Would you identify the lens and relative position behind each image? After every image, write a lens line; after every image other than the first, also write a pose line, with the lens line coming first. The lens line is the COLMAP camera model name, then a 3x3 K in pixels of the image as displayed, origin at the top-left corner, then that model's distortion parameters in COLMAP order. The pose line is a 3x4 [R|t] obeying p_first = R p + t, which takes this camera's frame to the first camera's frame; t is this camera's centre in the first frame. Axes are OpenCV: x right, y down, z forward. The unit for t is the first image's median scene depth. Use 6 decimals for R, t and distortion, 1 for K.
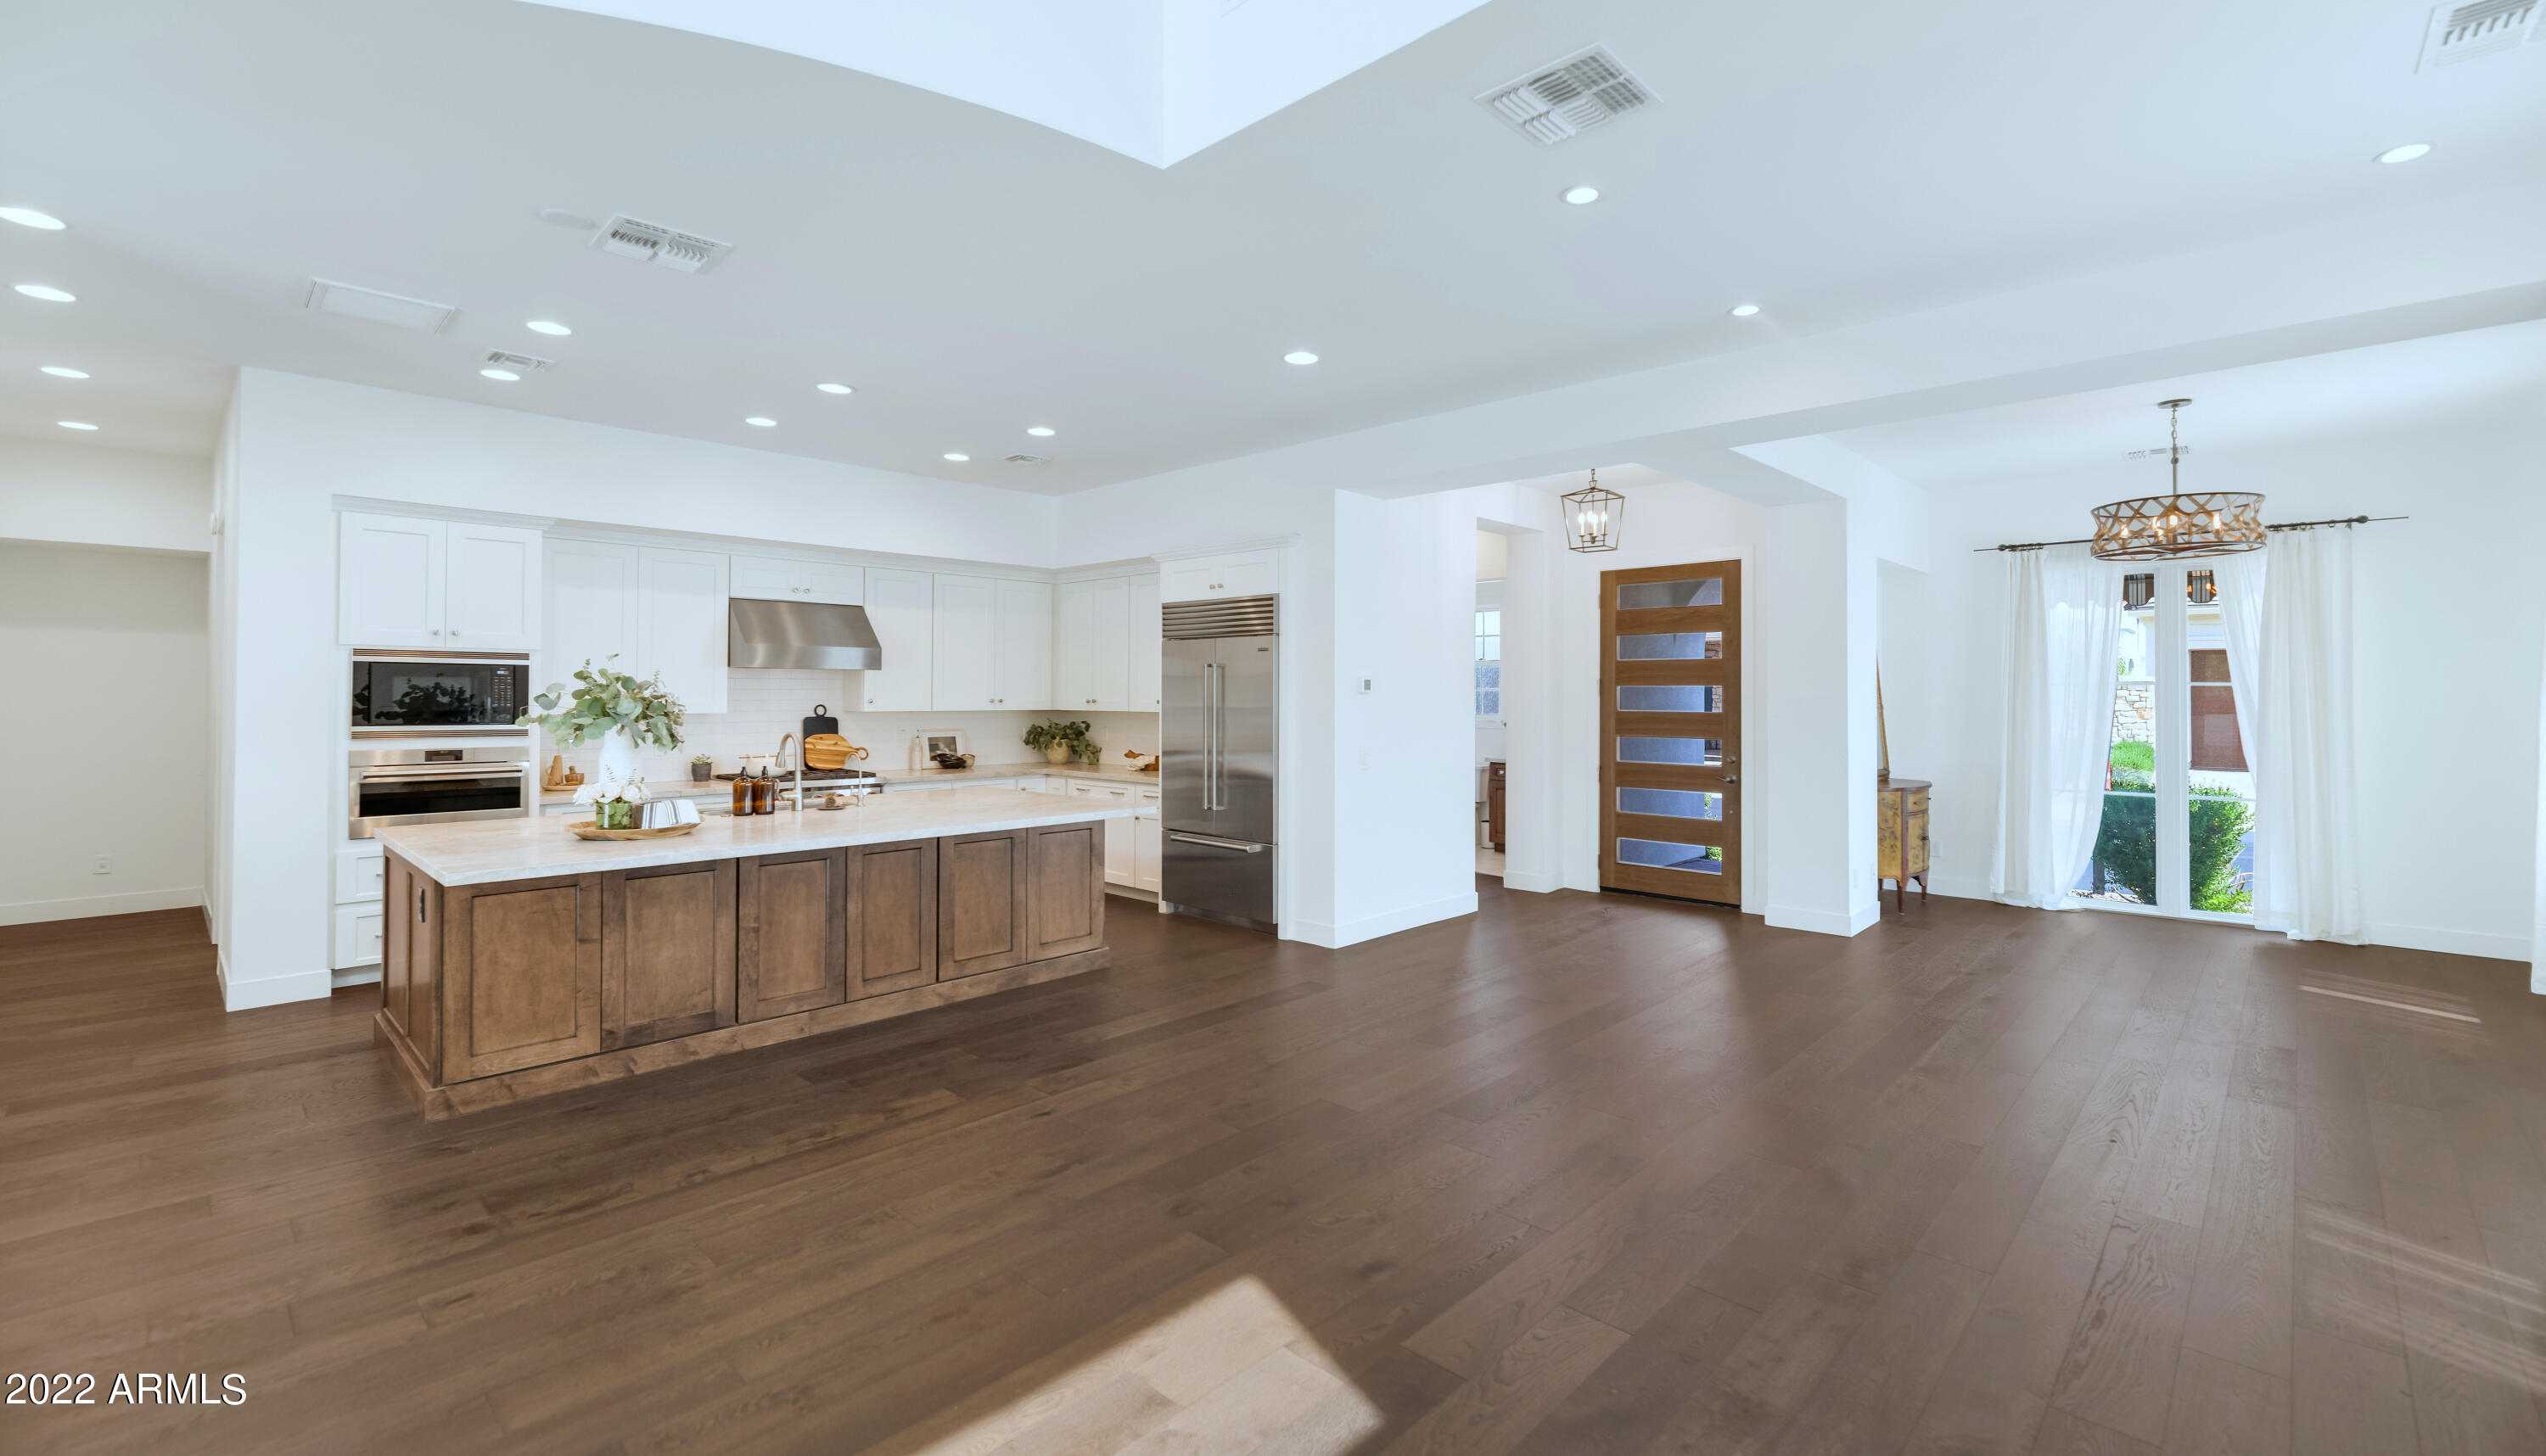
lens RADIAL K [[1101.2, 0, 1273.5], [0, 1101.2, 675.7], [0, 0, 1]] dist [-0.000275, 0.000006]
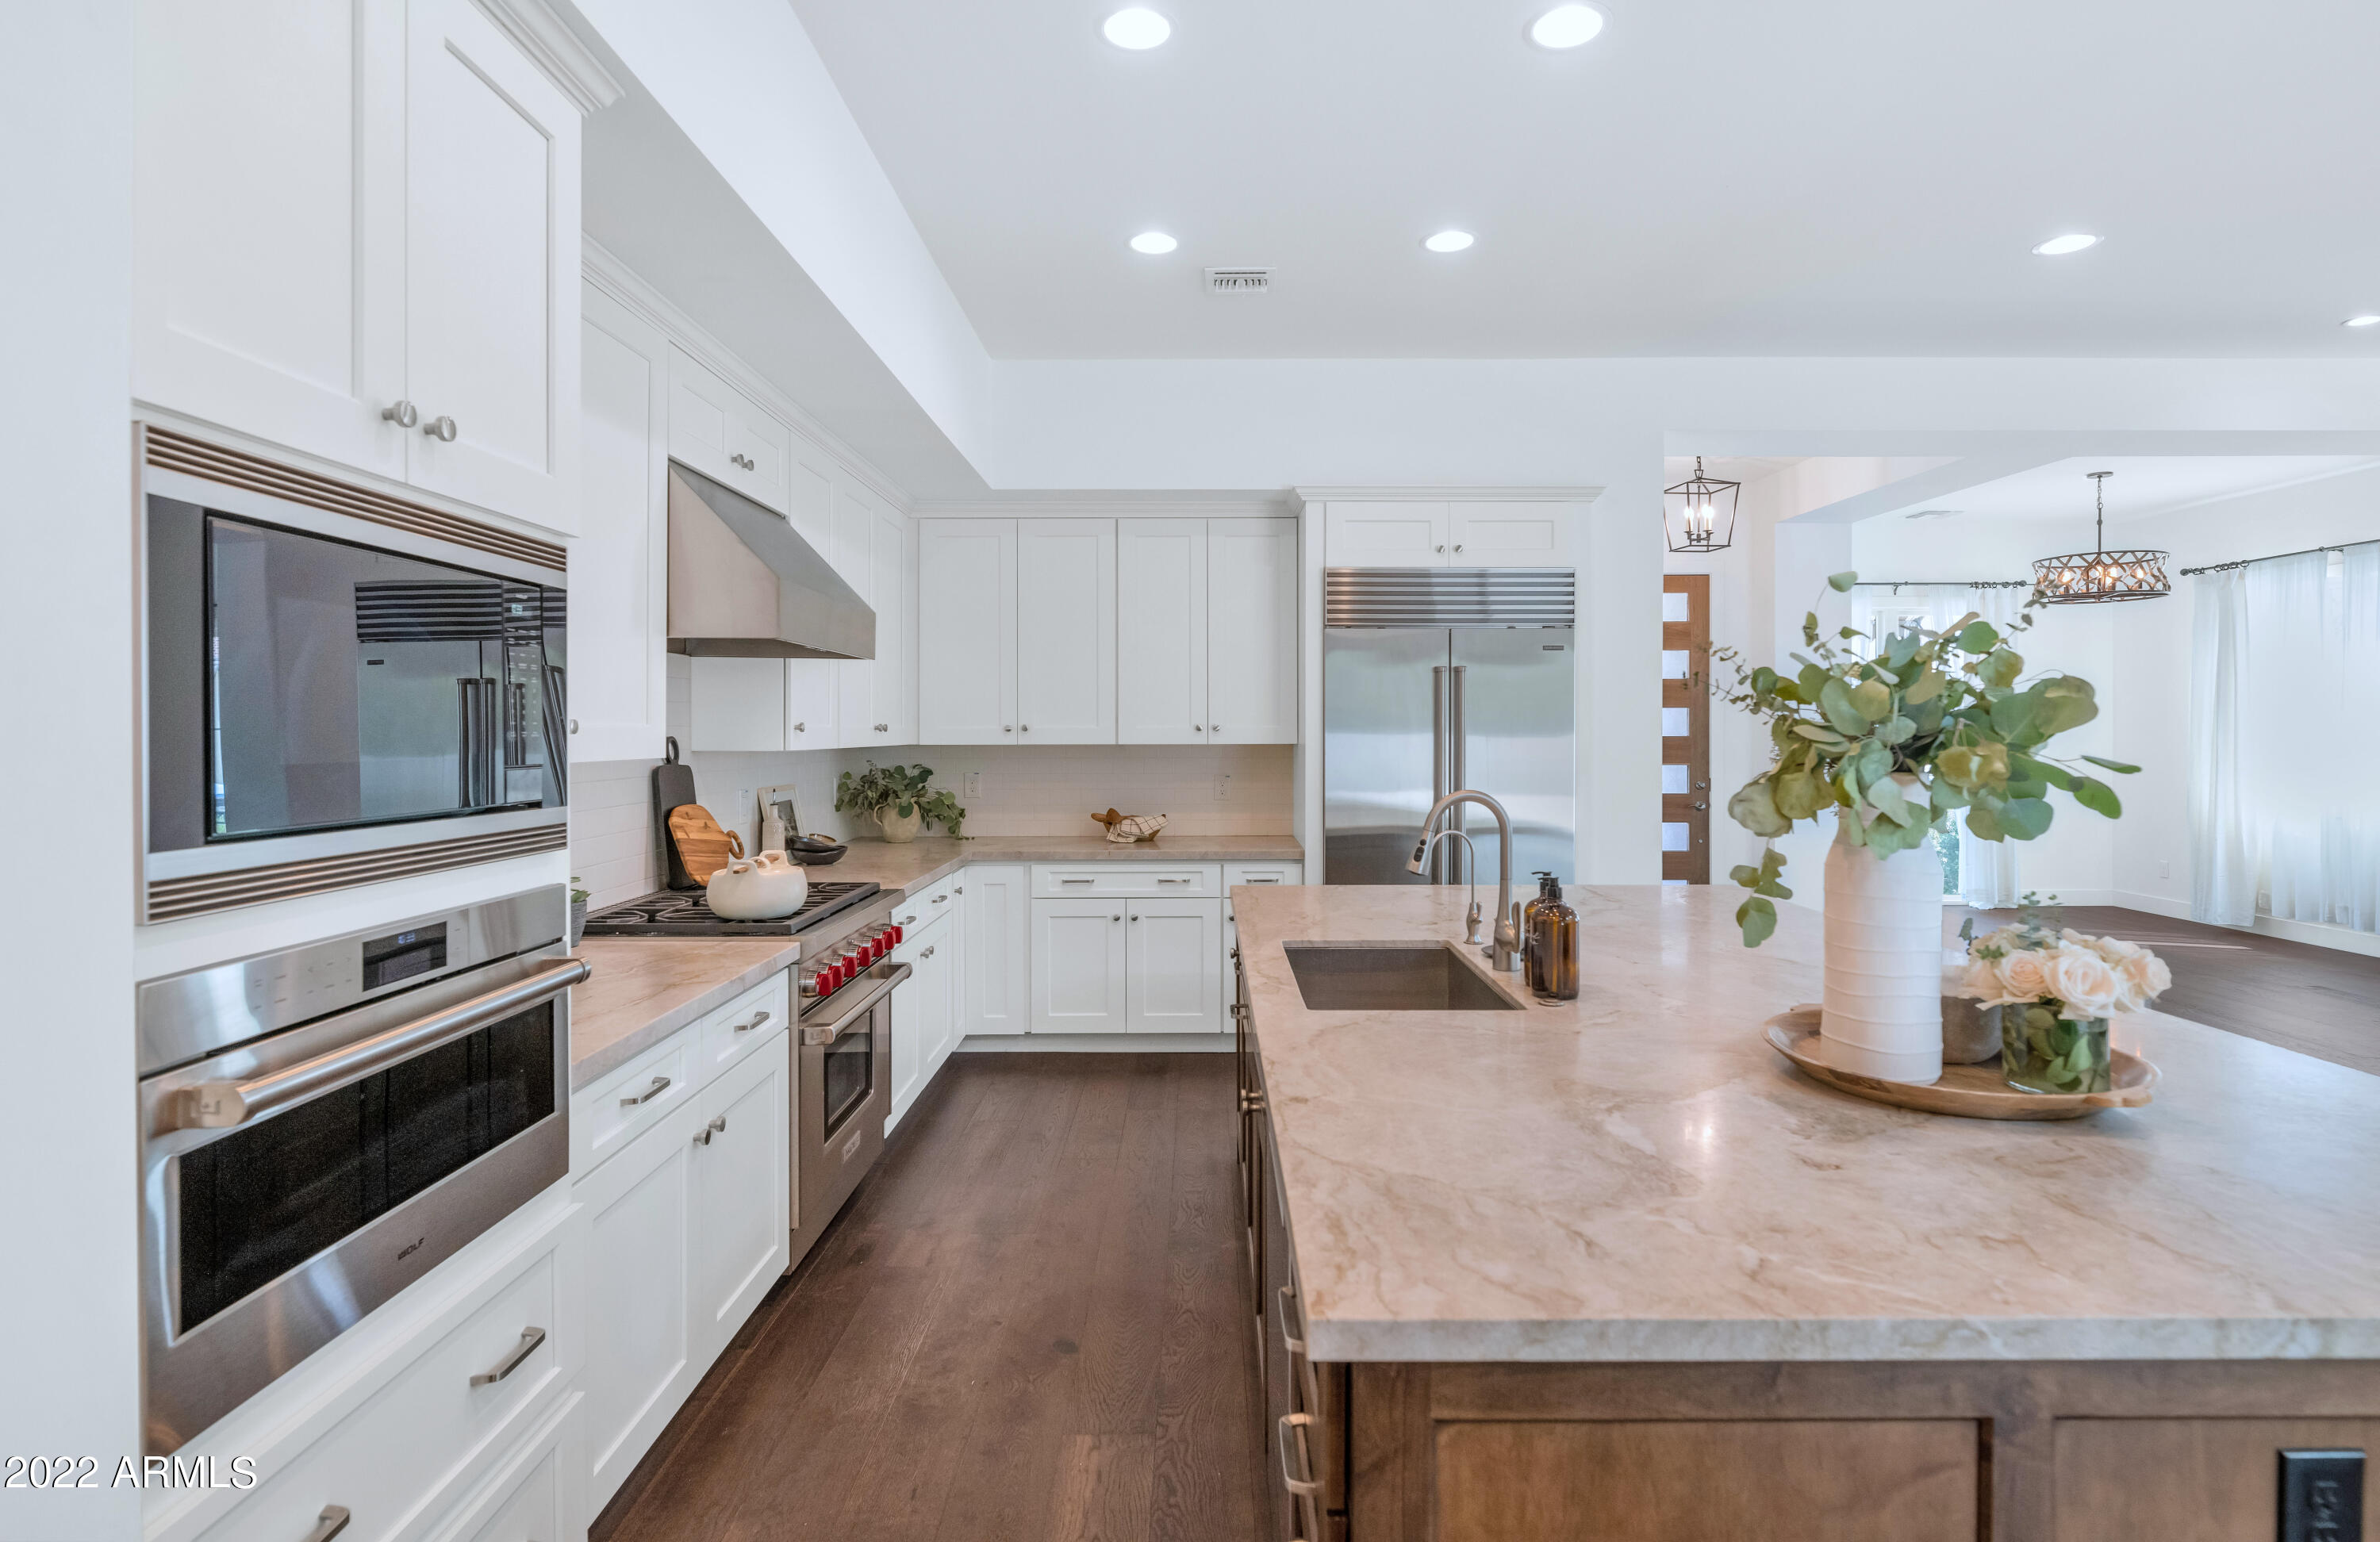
lens RADIAL K [[1213.5, 0, 1183.3], [0, 1213.5, 732.6], [0, 0, 1]] dist [-0.048385, -0.000315]
pose [[0.738266, -0.006921, 0.674474, -0.744870], [-0.005007, 0.999864, 0.015741, 0.020145], [-0.674491, -0.014998, 0.738131, 0.659772]]
